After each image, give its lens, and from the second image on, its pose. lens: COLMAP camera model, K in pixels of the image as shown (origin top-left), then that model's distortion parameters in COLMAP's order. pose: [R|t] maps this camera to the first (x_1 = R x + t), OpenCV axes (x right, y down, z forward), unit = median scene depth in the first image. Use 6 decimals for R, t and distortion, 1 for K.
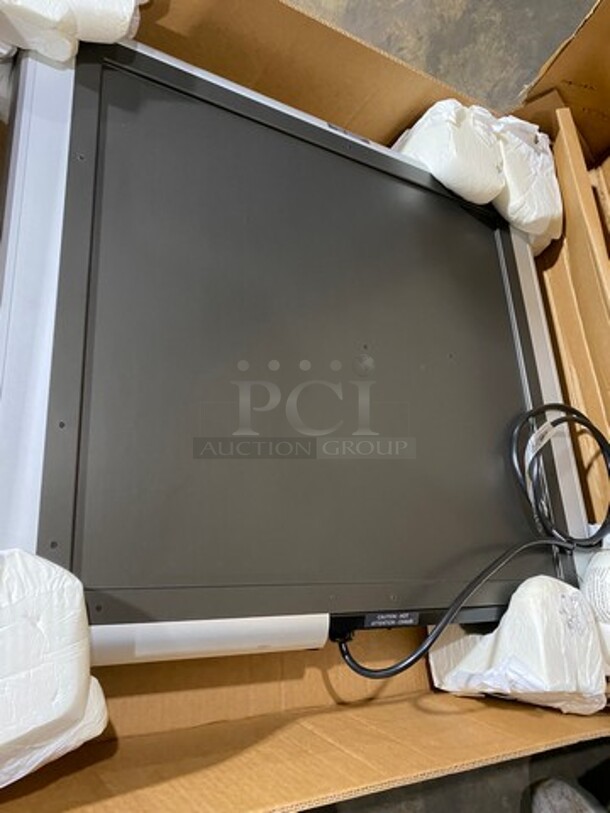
lens RADIAL K [[617.6, 0, 304.7], [0, 617.6, 407.8], [0, 0, 1]] dist [0.009331, 0.005702]
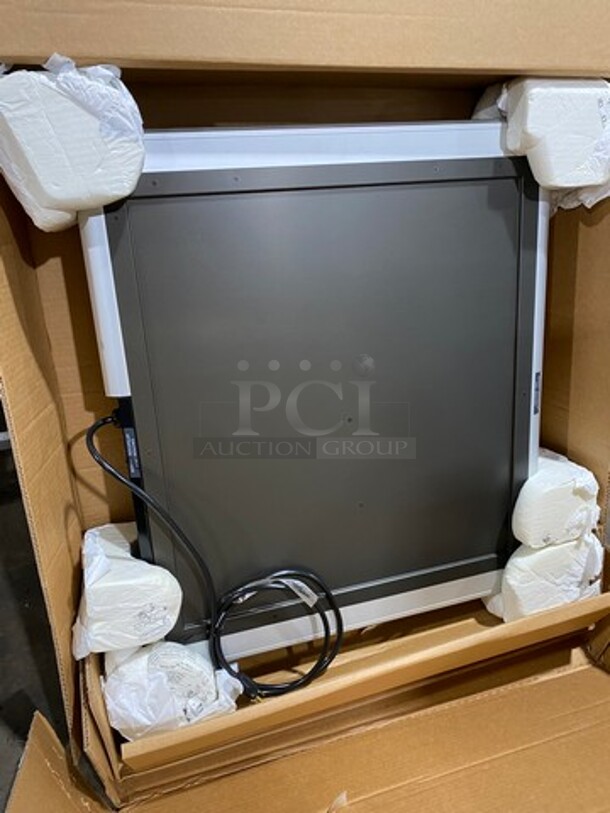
lens RADIAL K [[617.6, 0, 306.6], [0, 617.6, 406.9], [0, 0, 1]] dist [0.009331, 0.005702]
pose [[0.149490, 0.957121, -0.248138, 0.366071], [-0.982969, 0.170988, 0.067349, -0.101178], [0.106890, 0.233844, 0.966381, -0.194560]]
